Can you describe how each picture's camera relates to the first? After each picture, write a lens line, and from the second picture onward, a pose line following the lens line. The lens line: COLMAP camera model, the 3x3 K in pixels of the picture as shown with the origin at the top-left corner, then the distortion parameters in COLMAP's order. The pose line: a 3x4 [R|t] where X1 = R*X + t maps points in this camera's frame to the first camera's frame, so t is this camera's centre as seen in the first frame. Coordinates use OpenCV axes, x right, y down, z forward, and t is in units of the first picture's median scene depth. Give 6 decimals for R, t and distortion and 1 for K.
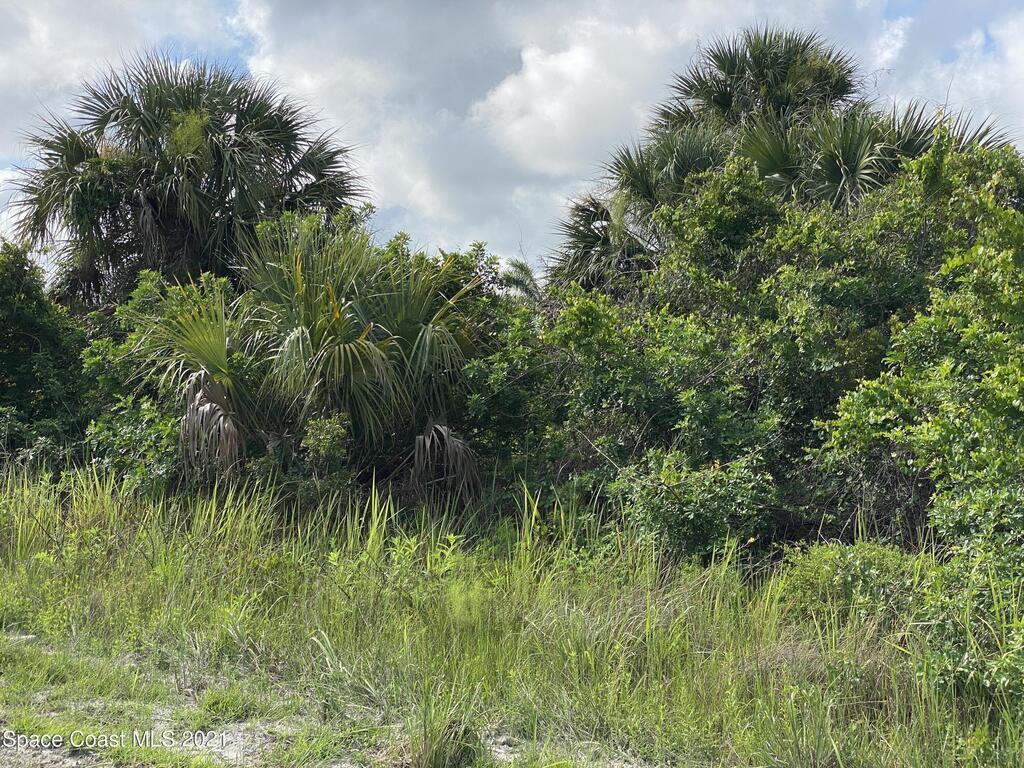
lens RADIAL K [[1503.8, 0, 511.4], [0, 1503.8, 359.2], [0, 0, 1]] dist [0.348908, -1.144215]
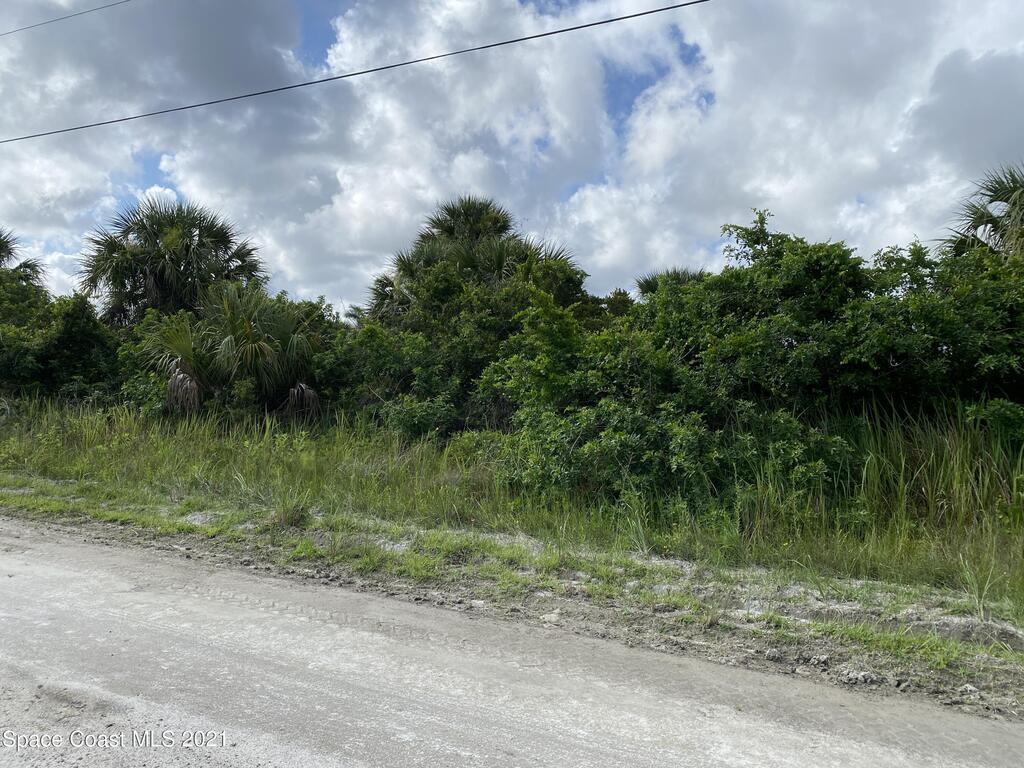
lens RADIAL K [[774.1, 0, 512.0], [0, 774.1, 384.0], [0, 0, 1]] dist [0.118661, -0.212433]
pose [[0.980919, -0.003727, 0.194382, 0.027119], [-0.003100, 0.999389, 0.034805, 0.004870], [-0.194393, -0.034744, 0.980308, -0.117944]]
